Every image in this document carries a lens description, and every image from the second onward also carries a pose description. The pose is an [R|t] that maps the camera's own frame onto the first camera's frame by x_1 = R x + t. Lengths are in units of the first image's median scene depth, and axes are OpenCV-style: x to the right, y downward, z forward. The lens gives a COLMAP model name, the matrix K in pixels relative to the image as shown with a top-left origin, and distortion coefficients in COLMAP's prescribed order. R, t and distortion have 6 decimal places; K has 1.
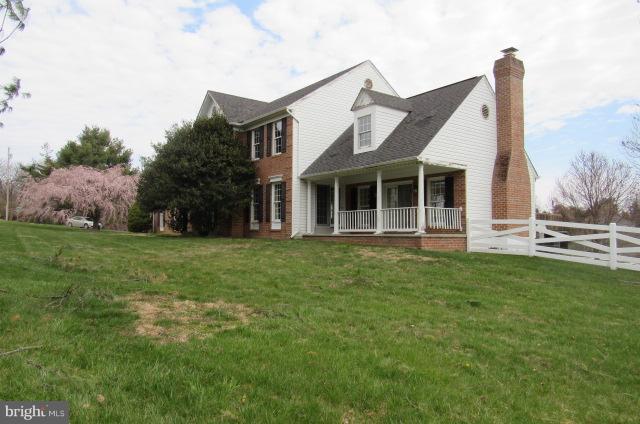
lens RADIAL K [[461.1, 0, 321.3], [0, 461.1, 213.4], [0, 0, 1]] dist [-0.033366, 0.002200]
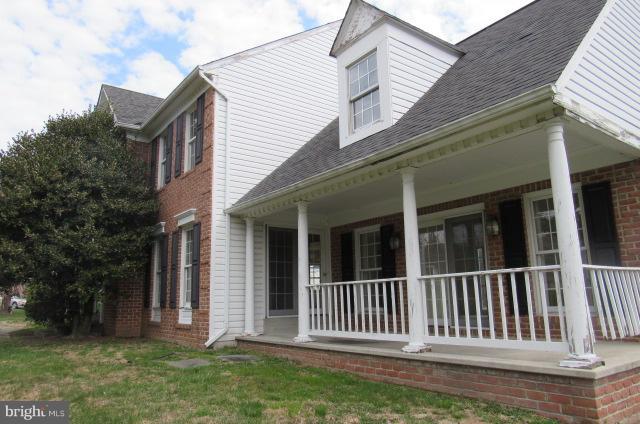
lens RADIAL K [[461.1, 0, 321.3], [0, 461.1, 213.4], [0, 0, 1]] dist [-0.033366, 0.002200]
pose [[0.999495, -0.031724, -0.001950, 0.047872], [0.031162, 0.990178, -0.136297, -0.009792], [0.006255, 0.136168, 0.990666, 0.537645]]
